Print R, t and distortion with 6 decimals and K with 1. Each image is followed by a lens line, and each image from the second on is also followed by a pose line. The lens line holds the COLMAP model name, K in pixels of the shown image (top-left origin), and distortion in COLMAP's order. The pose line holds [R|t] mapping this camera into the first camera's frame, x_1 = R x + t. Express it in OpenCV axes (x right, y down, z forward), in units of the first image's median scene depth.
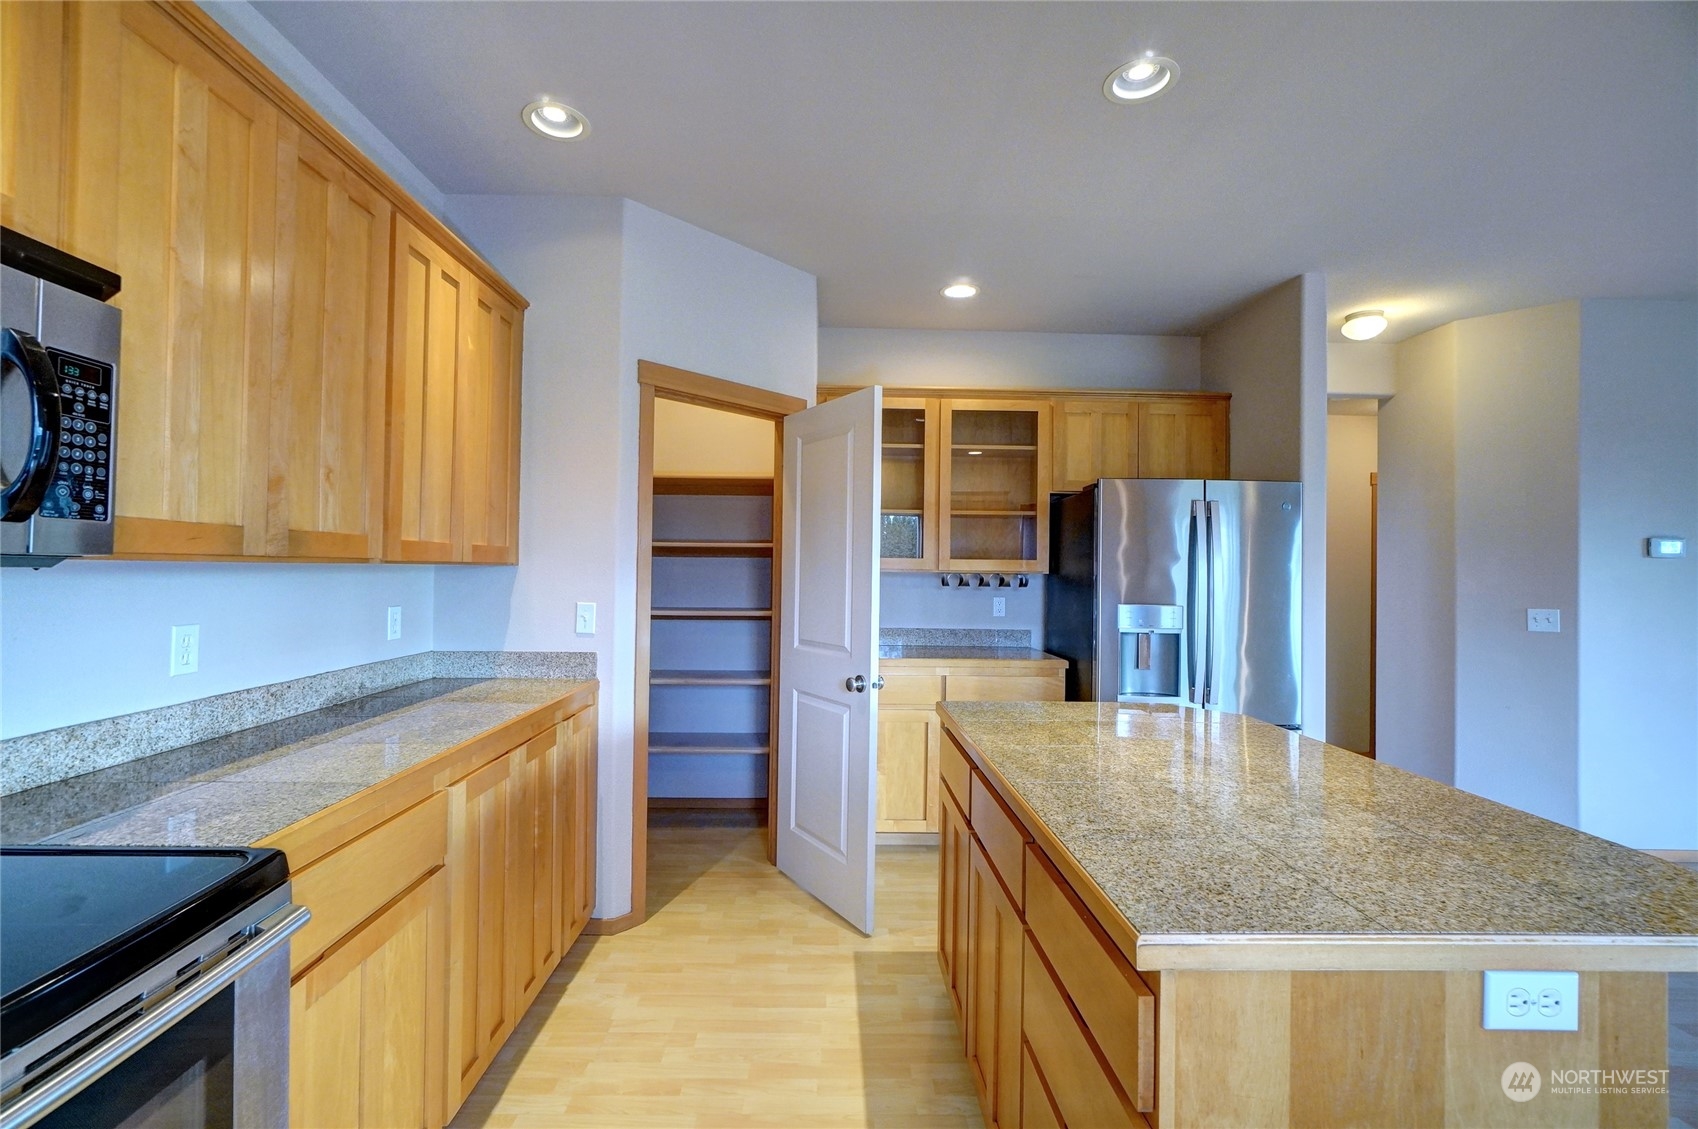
lens RADIAL K [[744.5, 0, 843.7], [0, 744.5, 559.0], [0, 0, 1]] dist [0.000130, 0.005256]
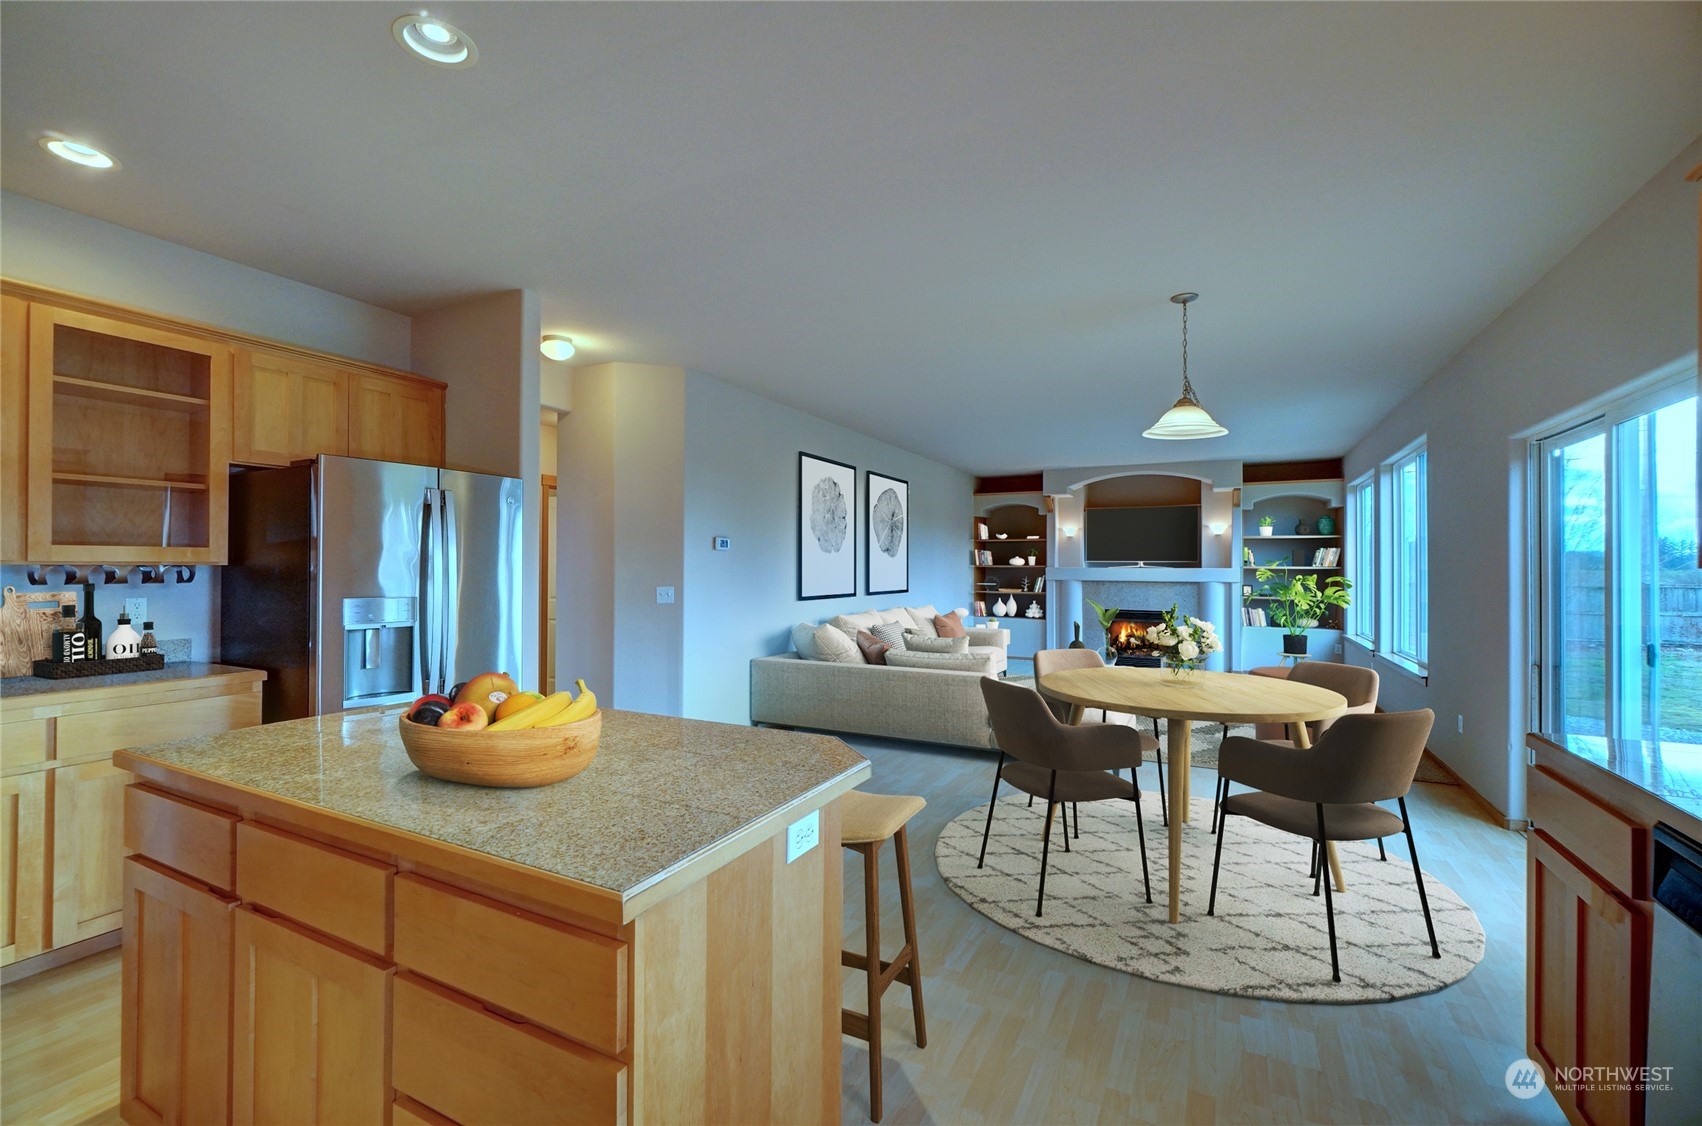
lens RADIAL K [[744.1, 0, 841.2], [0, 744.1, 558.8], [0, 0, 1]] dist [0.000701, 0.000608]
pose [[0.489000, -0.003770, 0.872275, -0.102891], [-0.009981, 0.999901, 0.009917, -0.001131], [-0.872227, -0.013555, 0.488914, 0.047384]]
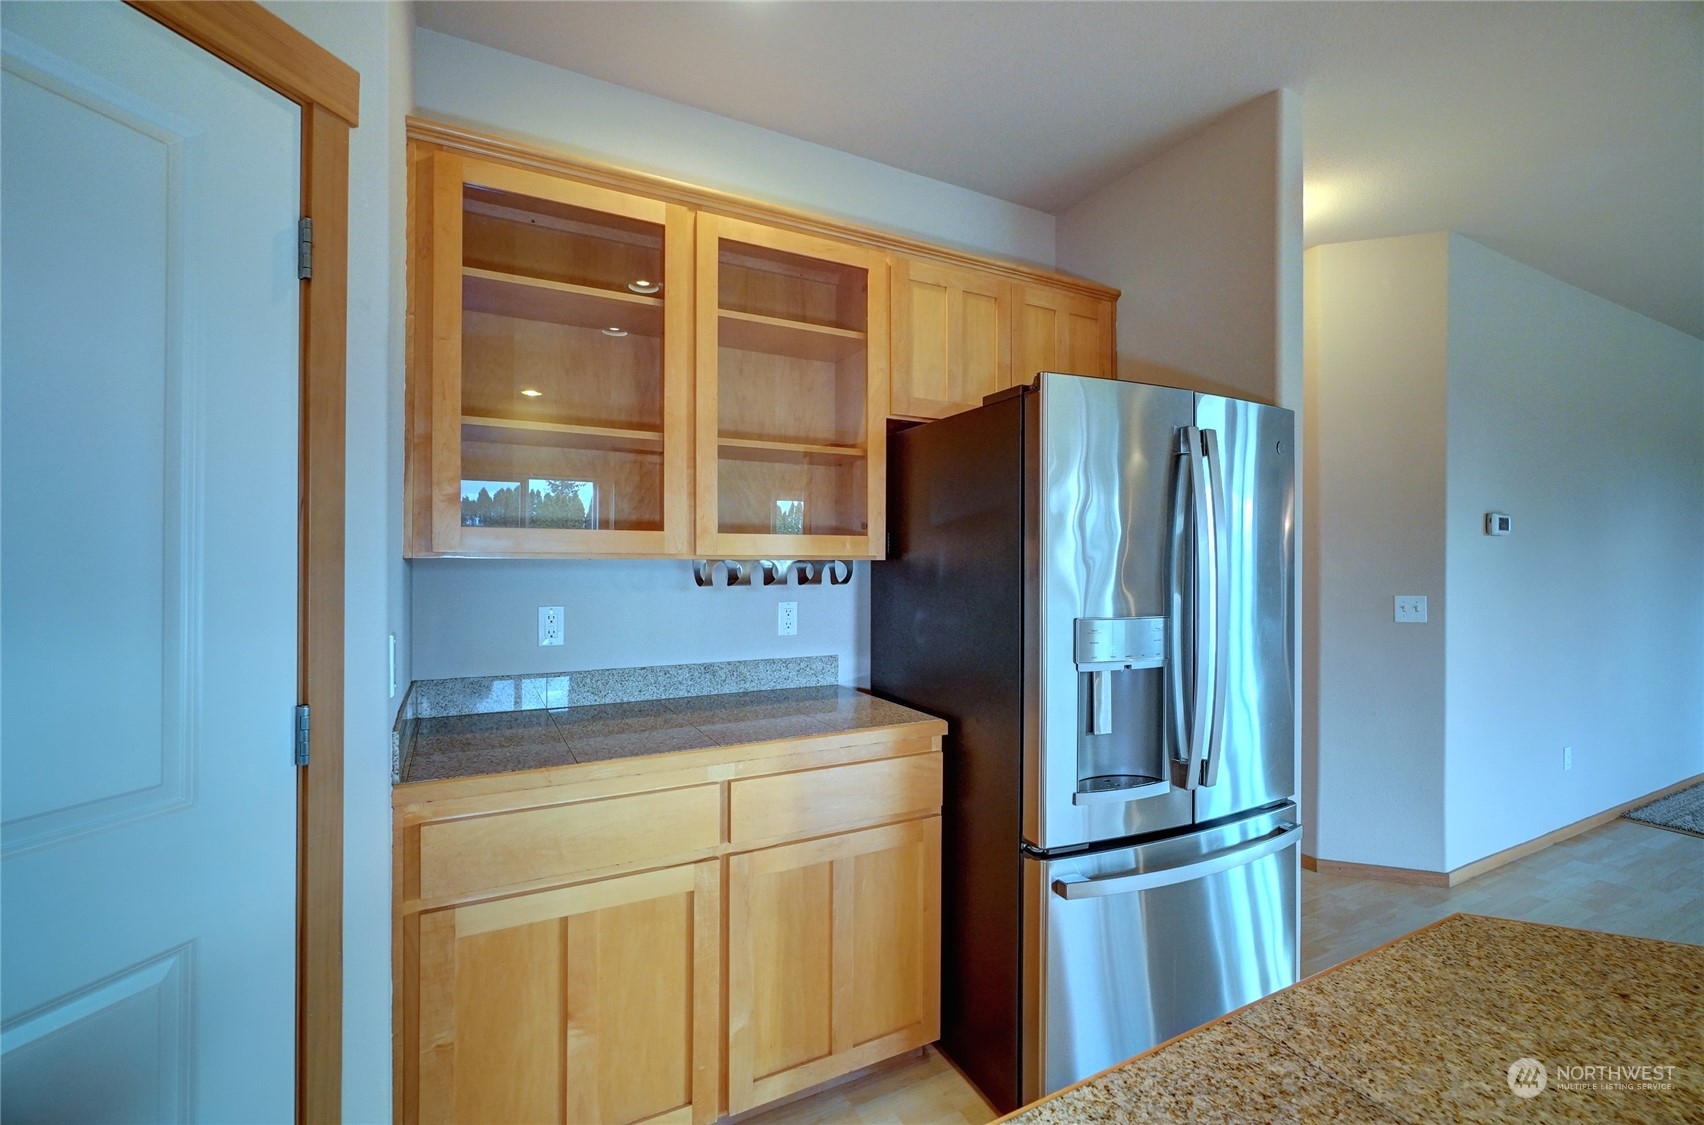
lens RADIAL K [[748.7, 0, 852.0], [0, 748.7, 562.5], [0, 0, 1]] dist [-0.001250, 0.000038]
pose [[0.892767, -0.012841, 0.450336, -0.005093], [-0.000283, 0.999578, 0.029063, 0.005372], [-0.450519, -0.026074, 0.892386, 0.538077]]
